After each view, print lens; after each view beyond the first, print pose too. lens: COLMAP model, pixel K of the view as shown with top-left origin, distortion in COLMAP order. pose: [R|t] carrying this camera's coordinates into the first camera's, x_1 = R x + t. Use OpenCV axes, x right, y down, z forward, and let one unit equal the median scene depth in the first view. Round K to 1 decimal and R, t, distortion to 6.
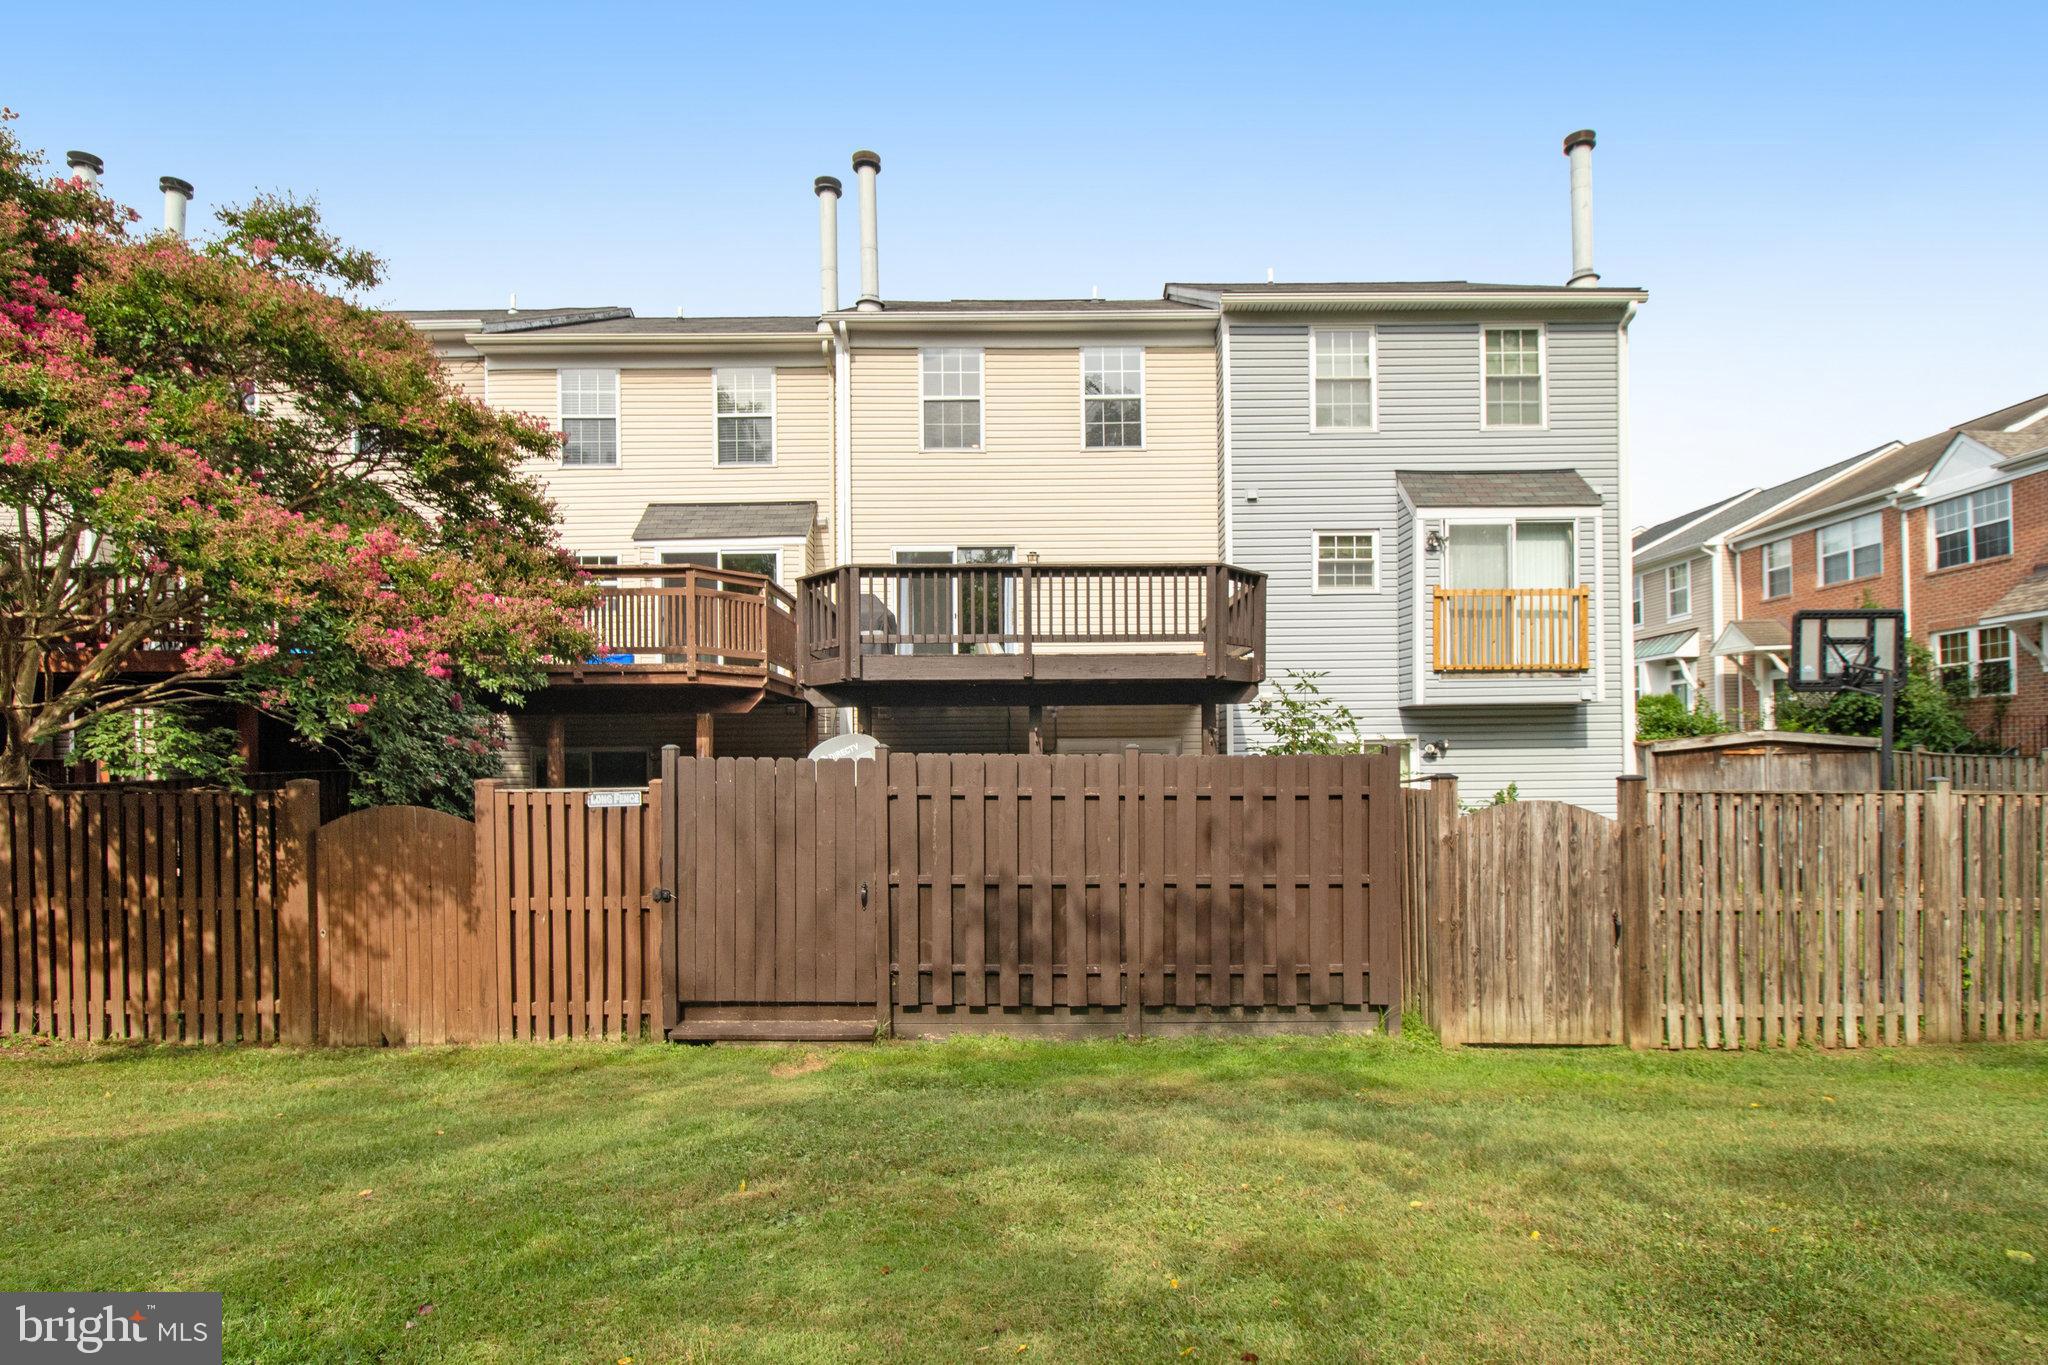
lens RADIAL K [[1009.4, 0, 1025.3], [0, 1009.4, 750.8], [0, 0, 1]] dist [0.003102, -0.010841]
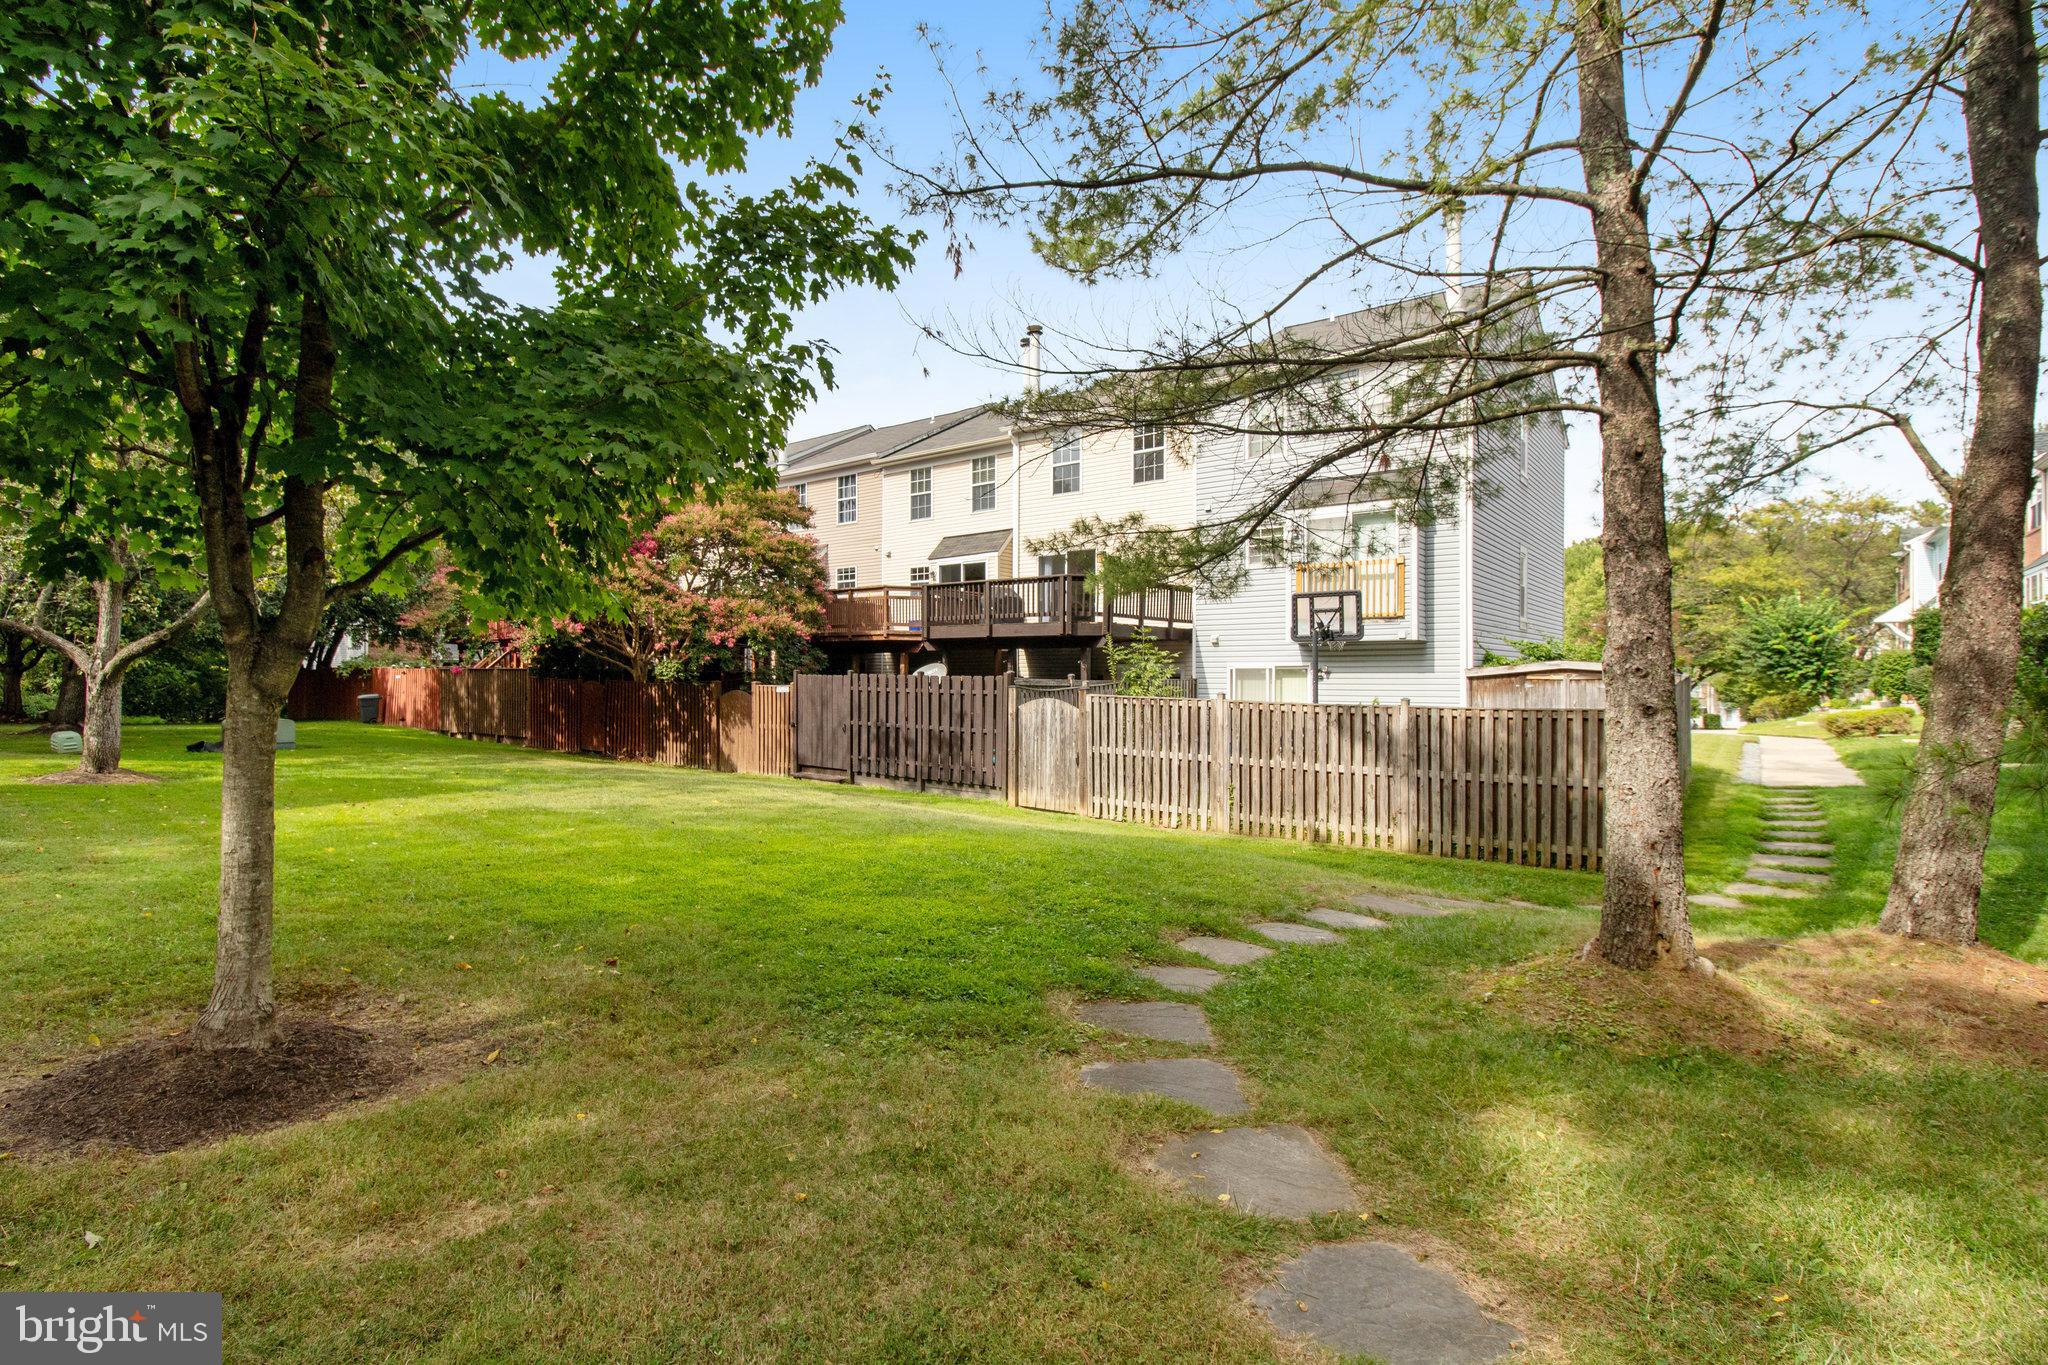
lens RADIAL K [[947.5, 0, 961.5], [0, 947.5, 680.1], [0, 0, 1]] dist [0.002023, -0.008207]
pose [[0.769903, 0.014088, -0.638005, 1.345516], [-0.003813, 0.999840, 0.017477, -0.020383], [0.638149, -0.011023, 0.769834, -0.567628]]
